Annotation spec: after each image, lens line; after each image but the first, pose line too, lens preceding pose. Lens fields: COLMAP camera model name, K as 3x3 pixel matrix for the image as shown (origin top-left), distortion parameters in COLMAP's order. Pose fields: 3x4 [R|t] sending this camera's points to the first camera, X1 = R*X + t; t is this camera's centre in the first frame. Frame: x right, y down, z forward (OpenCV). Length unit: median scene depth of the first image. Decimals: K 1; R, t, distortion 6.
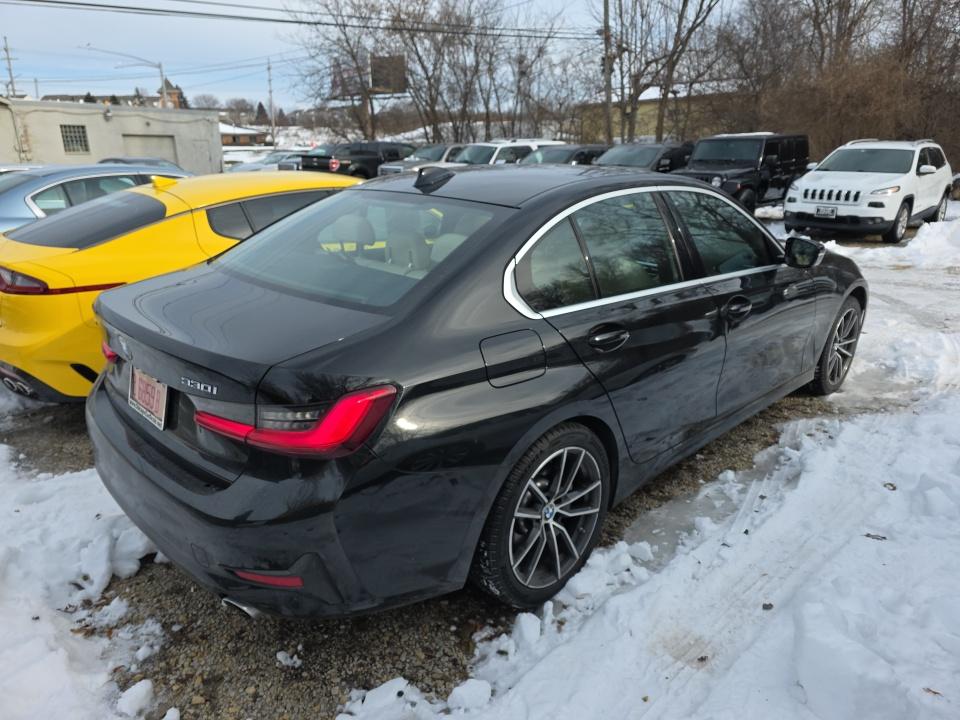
lens RADIAL K [[640.4, 0, 482.5], [0, 640.4, 362.6], [0, 0, 1]] dist [0.026454, -0.017283]
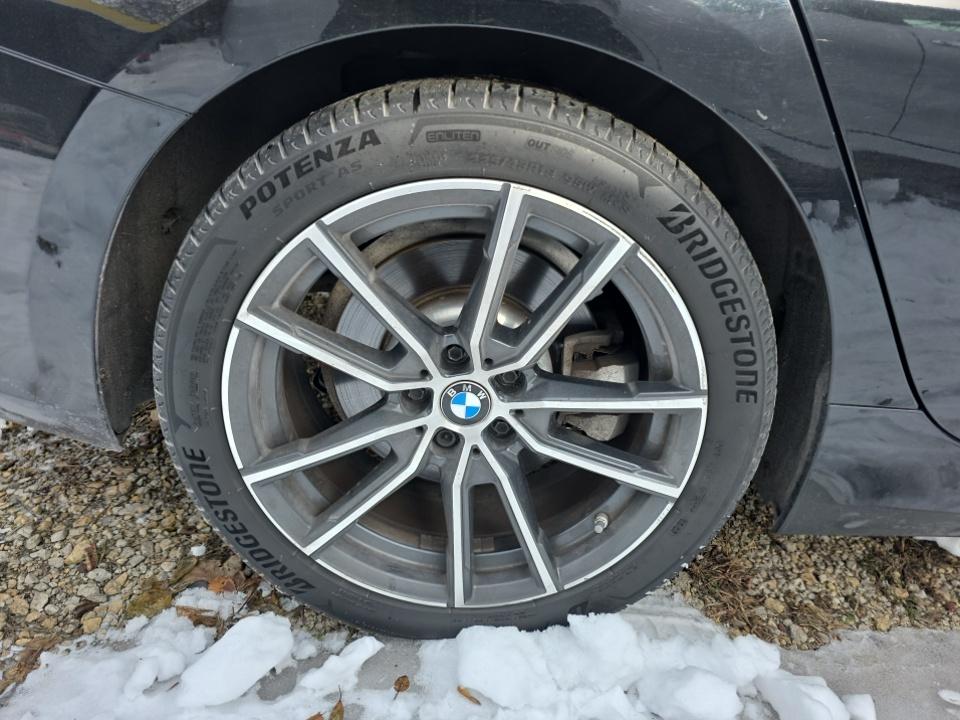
lens RADIAL K [[640.4, 0, 480.9], [0, 640.4, 357.9], [0, 0, 1]] dist [0.026454, -0.017283]
pose [[0.696956, 0.342499, -0.630037, 0.298183], [-0.280403, 0.938783, 0.200153, 0.146193], [0.660020, 0.037167, 0.750328, 0.760331]]
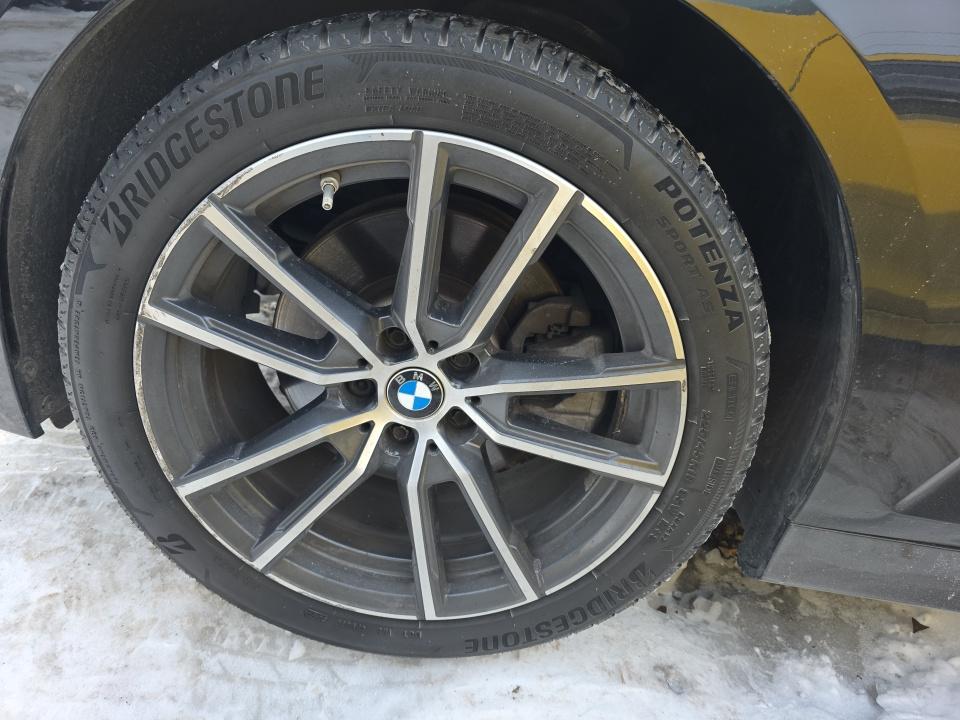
lens RADIAL K [[640.4, 0, 477.5], [0, 640.4, 359.5], [0, 0, 1]] dist [0.026454, -0.017283]
pose [[0.674659, 0.304409, -0.672437, 0.304109], [-0.203508, 0.952402, 0.226968, 0.149376], [0.709521, -0.016280, 0.704496, 0.815237]]
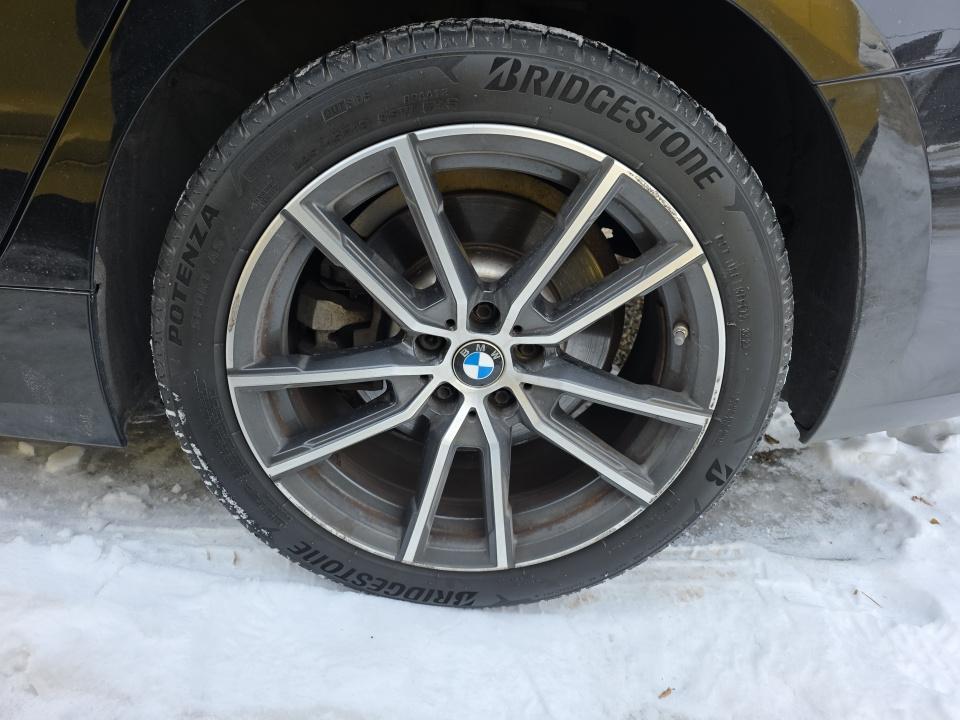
lens RADIAL K [[640.4, 0, 487.7], [0, 640.4, 359.6], [0, 0, 1]] dist [0.026454, -0.017283]
pose [[0.681044, 0.542448, -0.491863, 0.255557], [-0.549943, 0.822423, 0.145542, 0.183617], [0.483469, 0.171377, 0.858422, 0.730218]]
